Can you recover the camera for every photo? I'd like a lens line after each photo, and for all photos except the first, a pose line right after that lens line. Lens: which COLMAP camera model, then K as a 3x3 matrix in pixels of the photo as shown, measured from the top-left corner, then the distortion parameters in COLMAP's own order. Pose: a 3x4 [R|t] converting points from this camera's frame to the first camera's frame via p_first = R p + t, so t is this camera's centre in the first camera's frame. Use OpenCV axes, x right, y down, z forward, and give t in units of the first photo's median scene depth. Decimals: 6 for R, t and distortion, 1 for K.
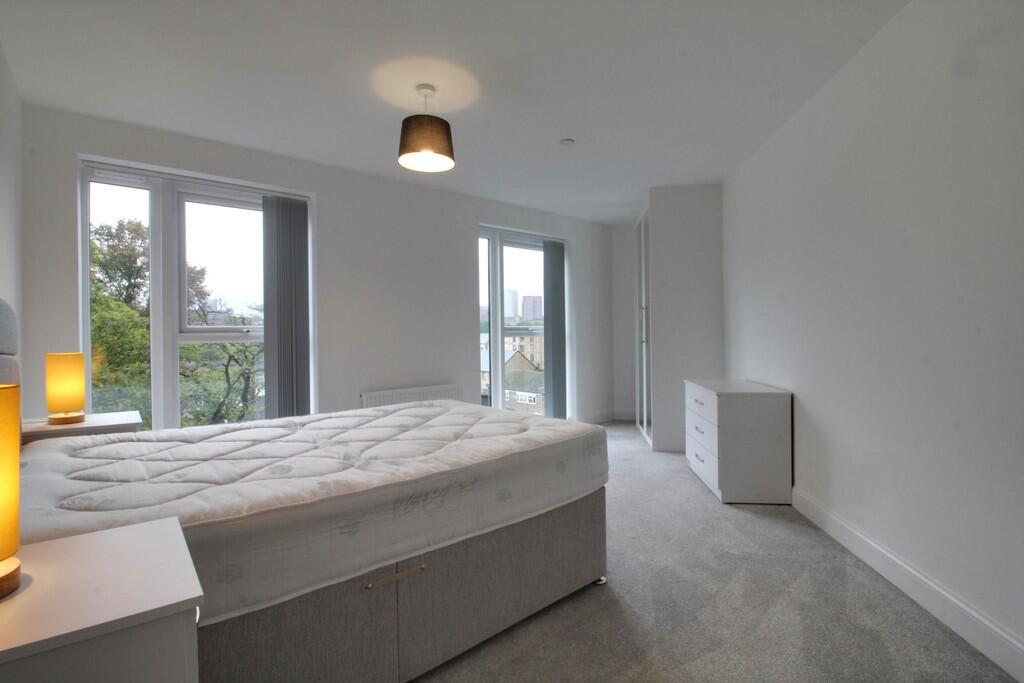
lens RADIAL K [[477.7, 0, 505.6], [0, 477.7, 336.9], [0, 0, 1]] dist [0.000282, -0.014384]
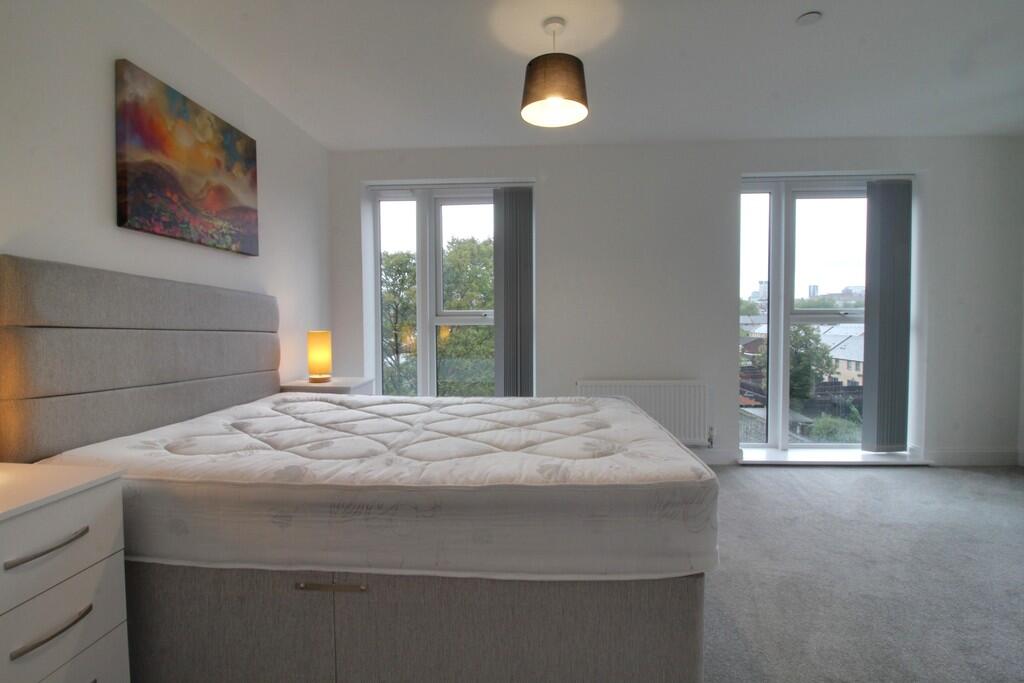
lens RADIAL K [[472.5, 0, 514.9], [0, 472.5, 335.3], [0, 0, 1]] dist [0.001178, -0.013020]
pose [[0.727933, 0.031618, -0.684919, 0.300398], [-0.008848, 0.999286, 0.036726, -0.006624], [0.685592, -0.020674, 0.727693, 0.284574]]
